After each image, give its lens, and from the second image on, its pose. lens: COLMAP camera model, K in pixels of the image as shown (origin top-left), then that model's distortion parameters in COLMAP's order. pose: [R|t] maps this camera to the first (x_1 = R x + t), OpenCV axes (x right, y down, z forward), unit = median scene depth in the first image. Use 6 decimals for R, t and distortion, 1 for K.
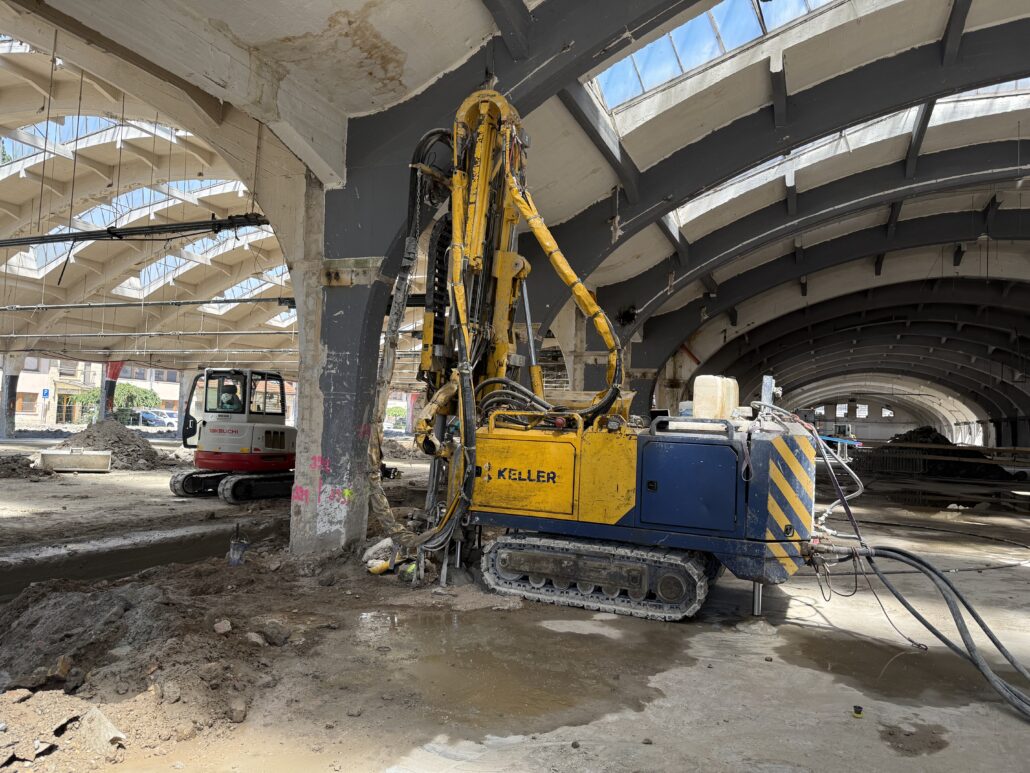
lens RADIAL K [[752.3, 0, 515.0], [0, 752.3, 386.5], [0, 0, 1]] dist [-0.001261, -0.000053]
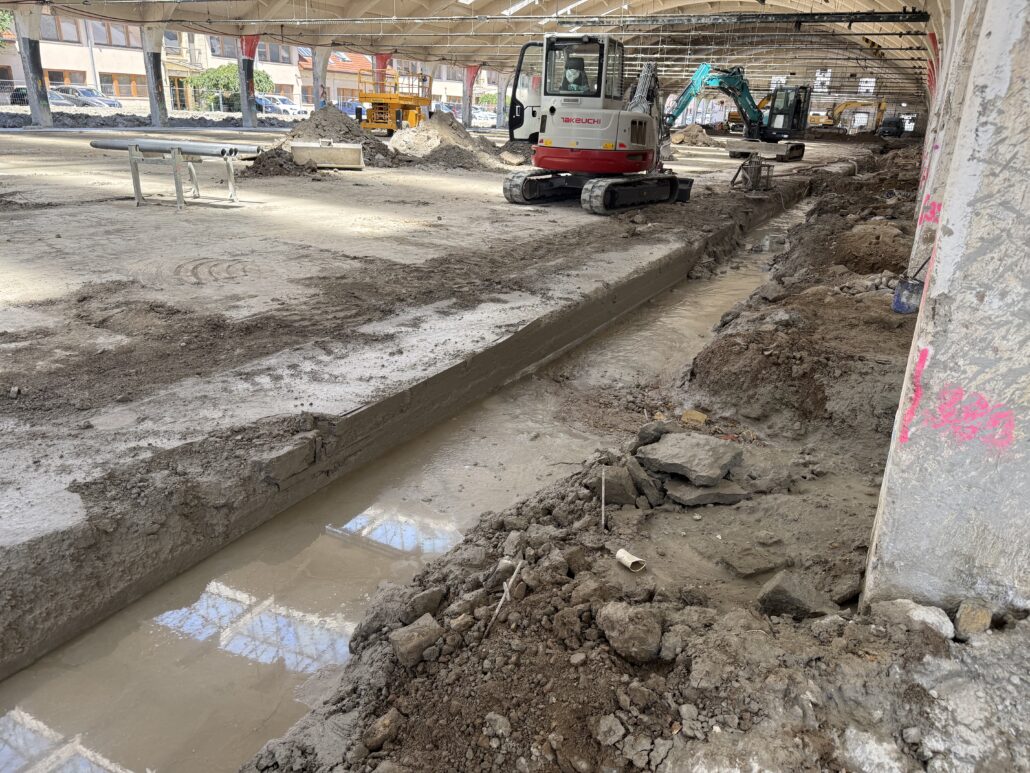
lens RADIAL K [[752.3, 0, 515.0], [0, 752.3, 386.5], [0, 0, 1]] dist [-0.001261, -0.000053]
pose [[0.996166, 0.033783, -0.080693, -0.366123], [0.000222, 0.921442, 0.388516, 0.009368], [0.087479, -0.387045, 0.917902, 0.154446]]
